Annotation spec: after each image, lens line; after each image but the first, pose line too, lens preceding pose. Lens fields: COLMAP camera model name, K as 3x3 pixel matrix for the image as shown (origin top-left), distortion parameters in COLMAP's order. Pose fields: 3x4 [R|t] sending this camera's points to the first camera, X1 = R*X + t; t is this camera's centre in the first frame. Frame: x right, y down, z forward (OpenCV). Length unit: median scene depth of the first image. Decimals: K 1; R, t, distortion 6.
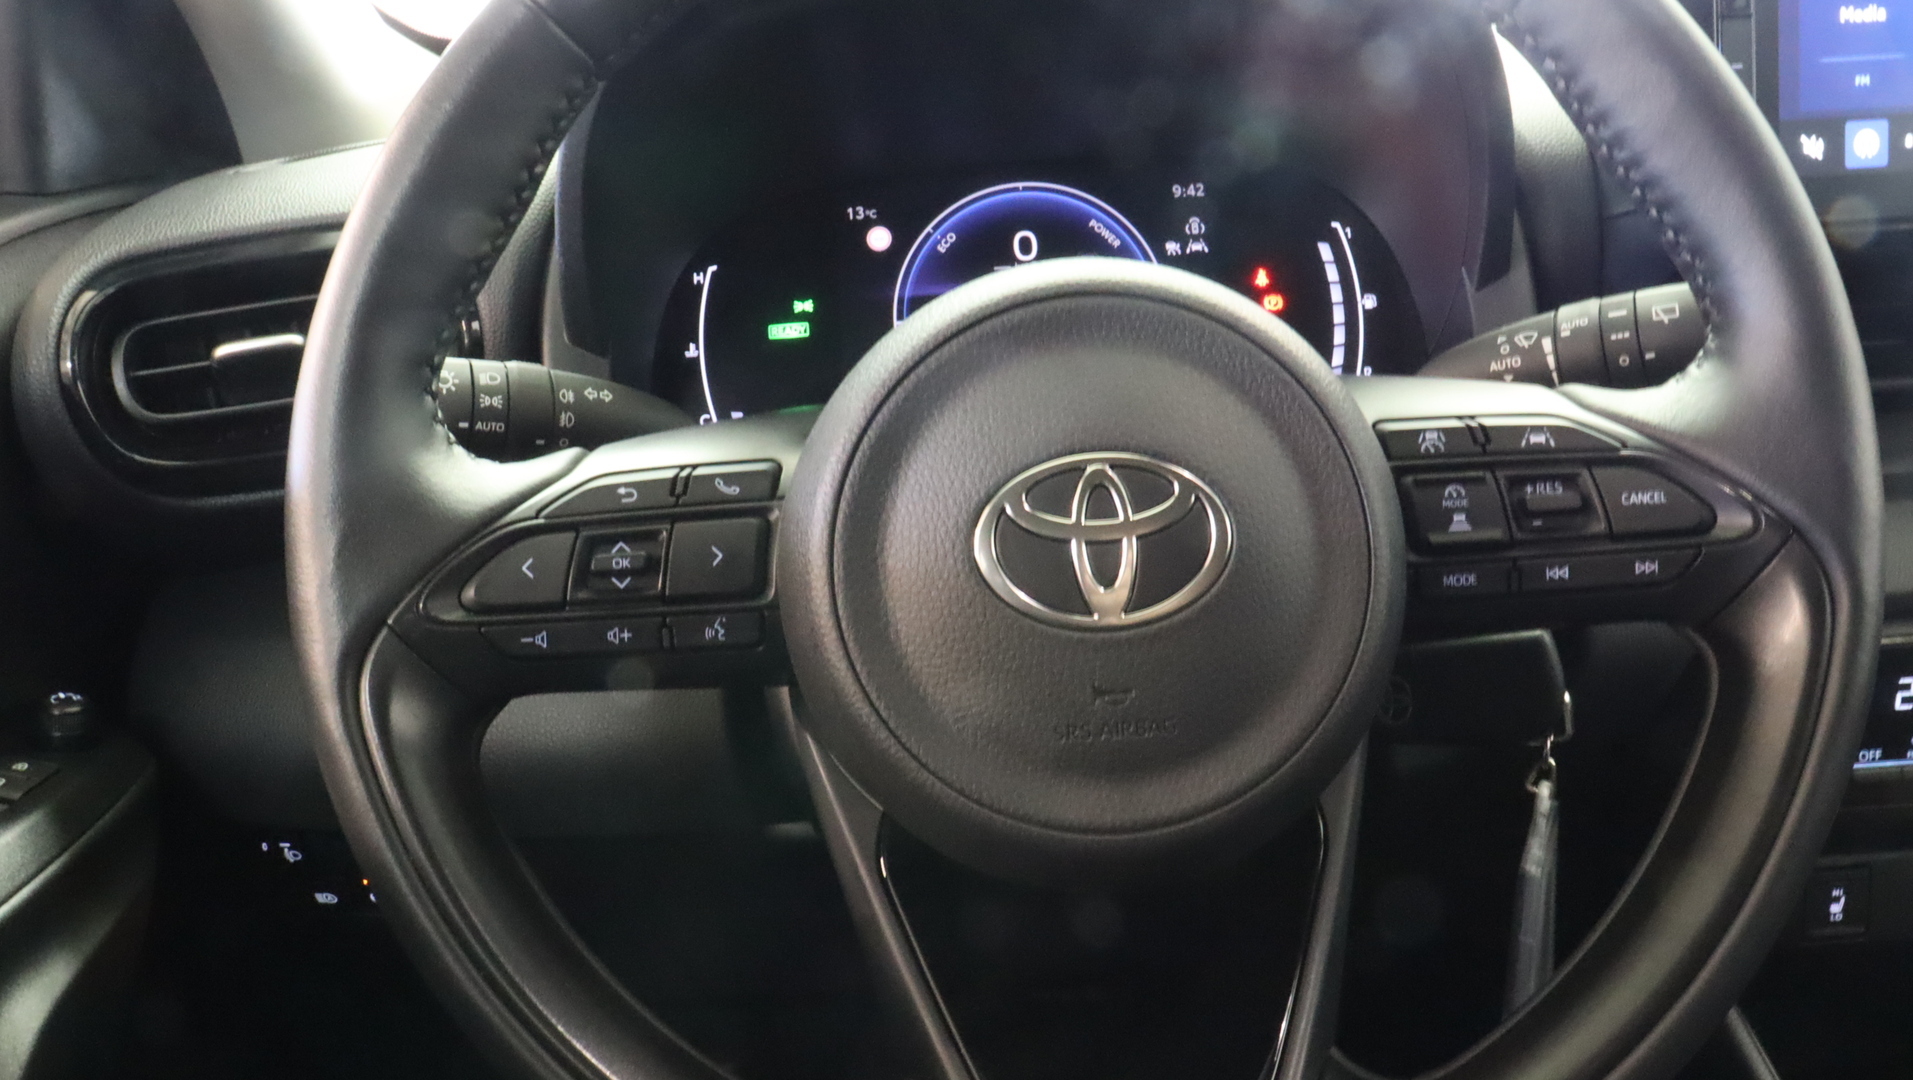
lens RADIAL K [[1472.3, 0, 989.5], [0, 1472.3, 539.7], [0, 0, 1]] dist [-0.143182, 0.091014]
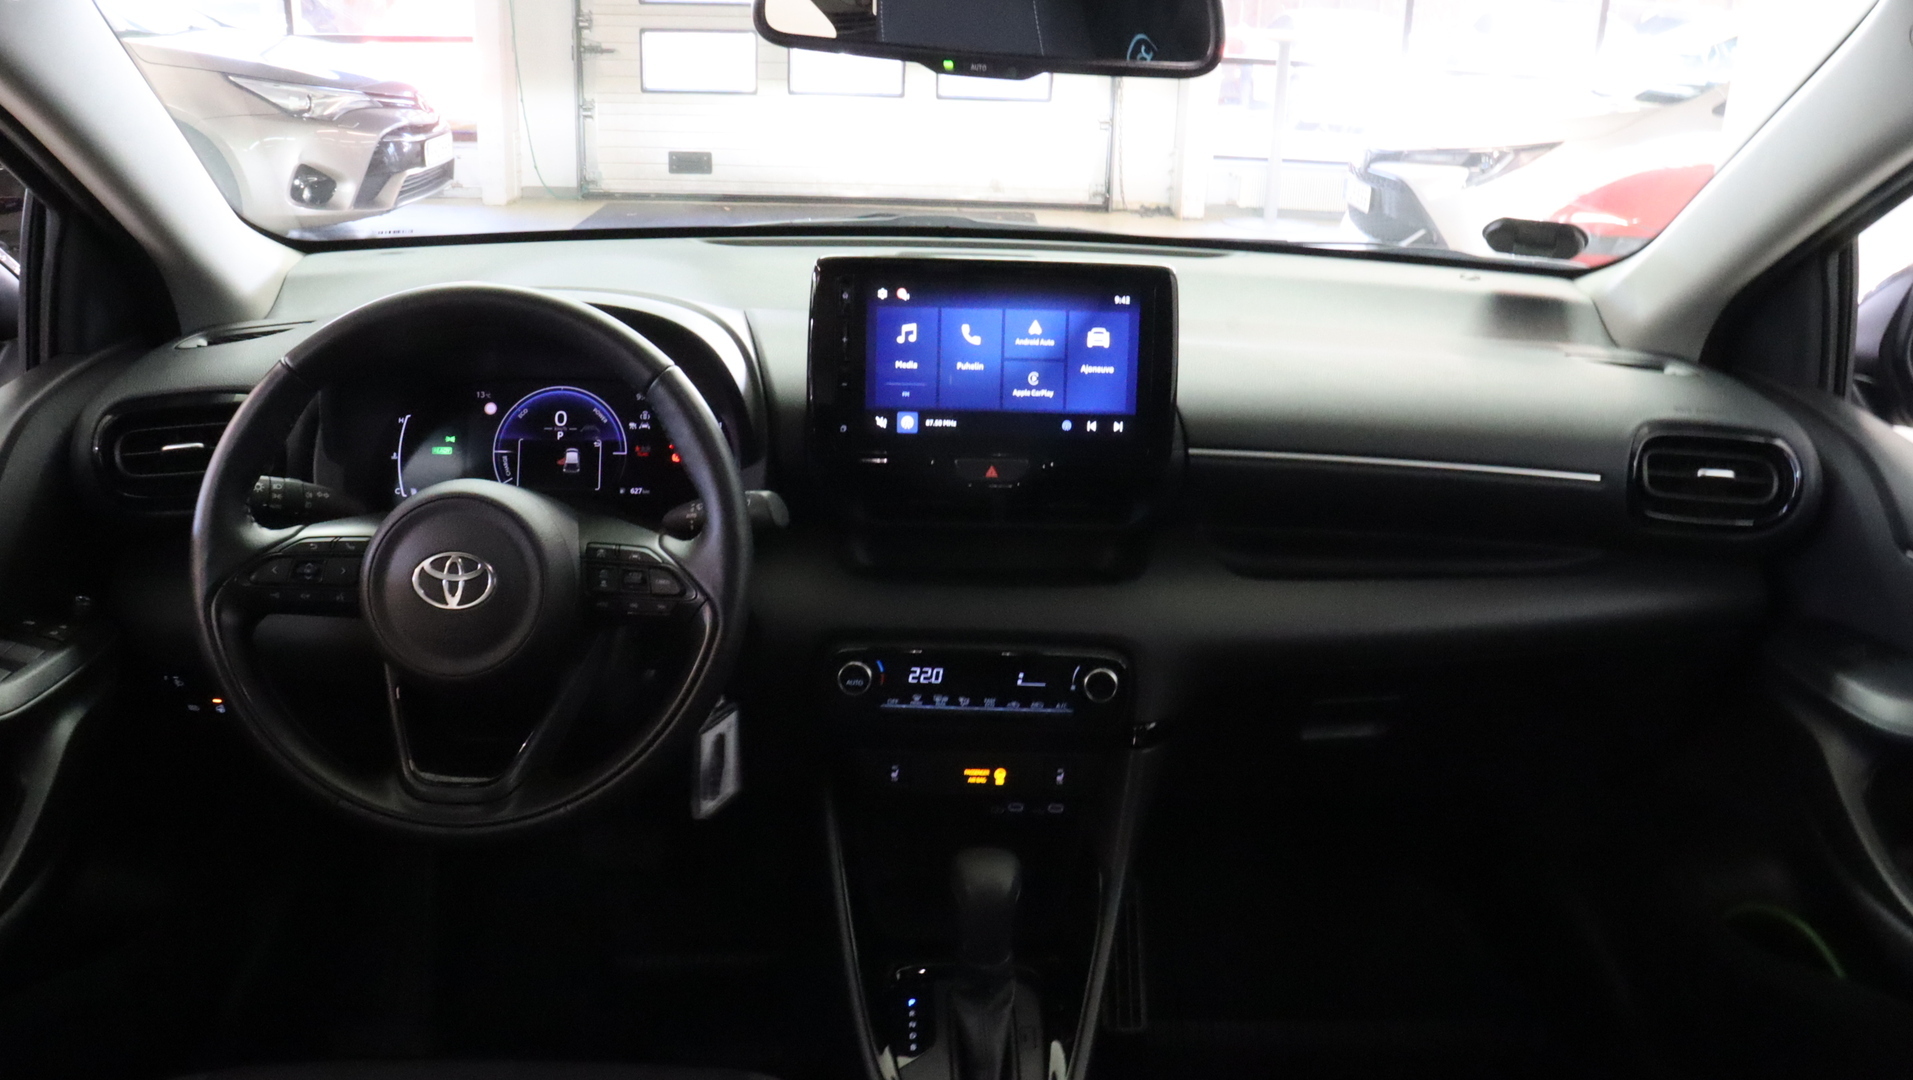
lens RADIAL K [[1472.3, 0, 956.1], [0, 1472.3, 531.8], [0, 0, 1]] dist [-0.143182, 0.091014]
pose [[0.995050, 0.091162, 0.039550, 0.724411], [-0.091722, 0.995705, 0.012575, -0.171767], [-0.038234, -0.016141, 0.999138, -1.500011]]
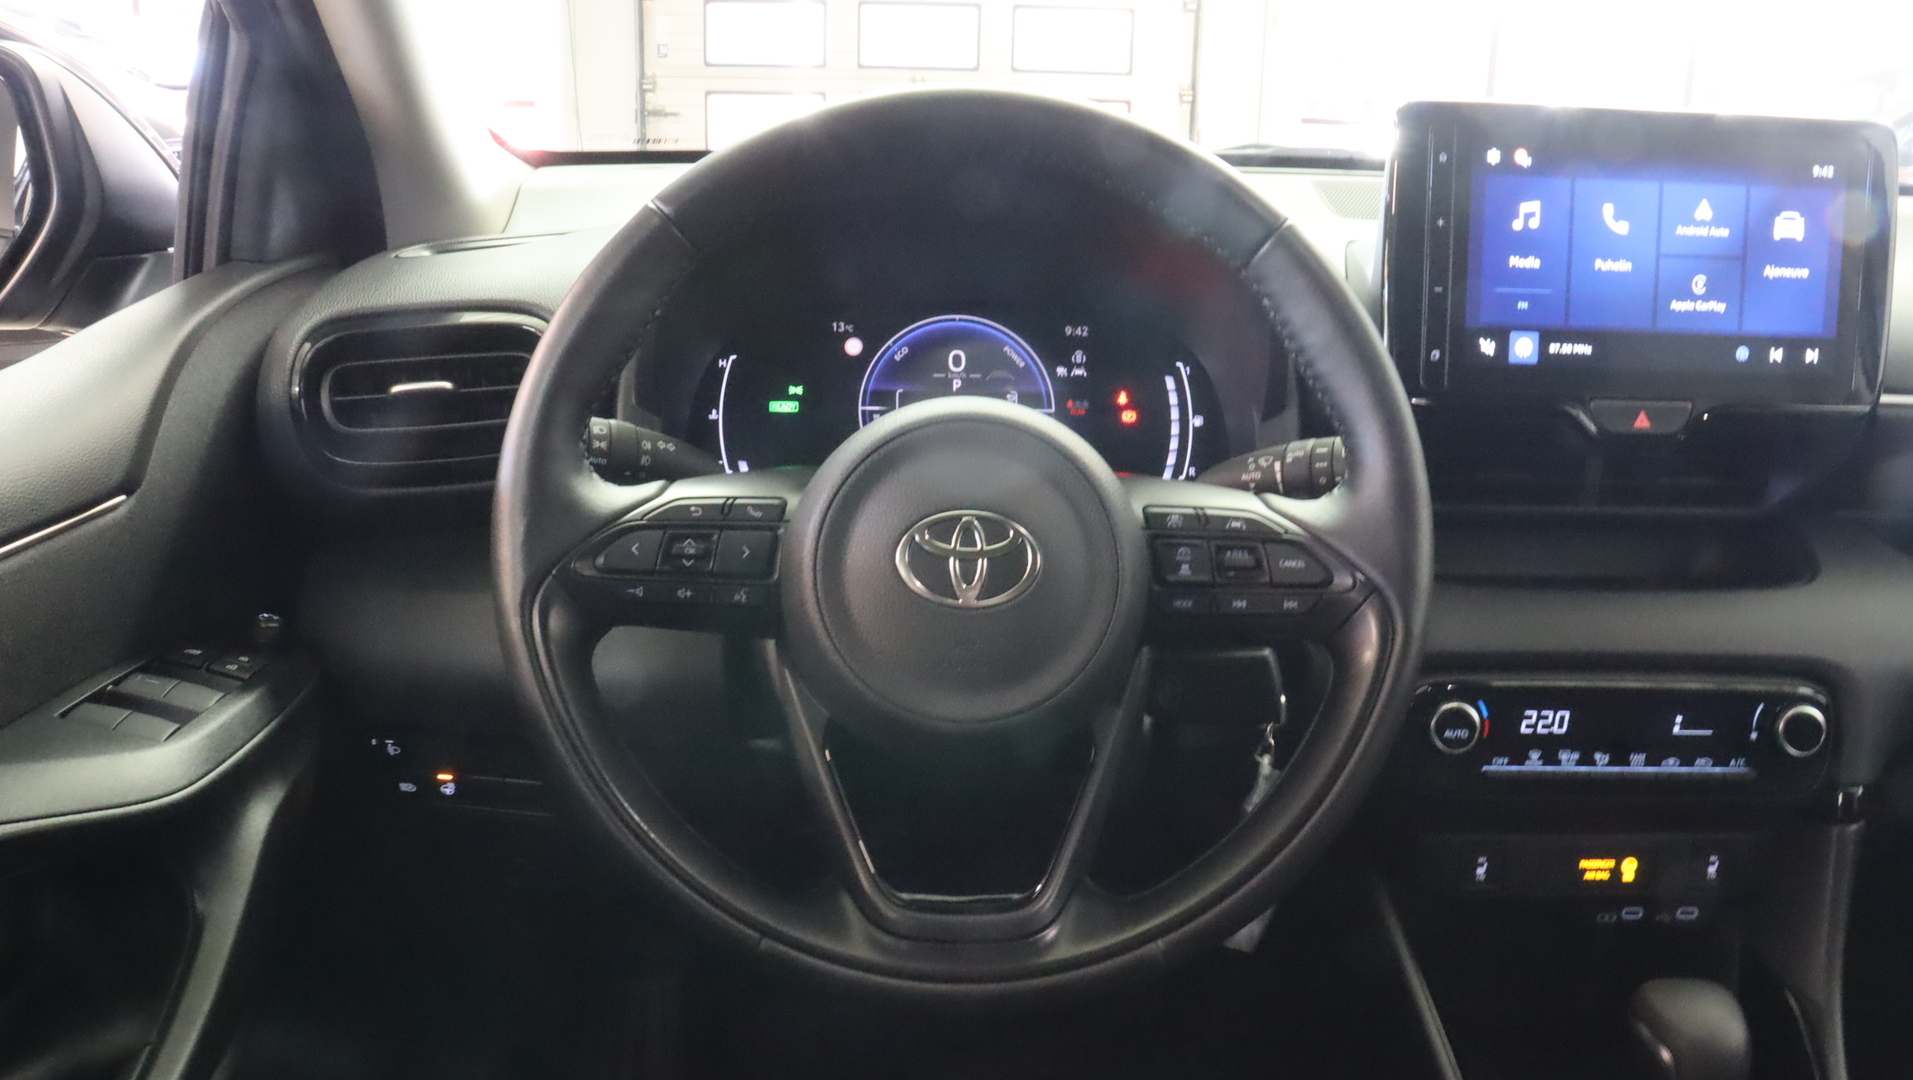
lens RADIAL K [[1472.3, 0, 970.3], [0, 1472.3, 546.1], [0, 0, 1]] dist [-0.143182, 0.091014]
pose [[0.996020, 0.085467, 0.025285, 0.024101], [-0.084595, 0.995844, -0.033743, 0.032801], [-0.028064, 0.031470, 0.999111, -0.581120]]
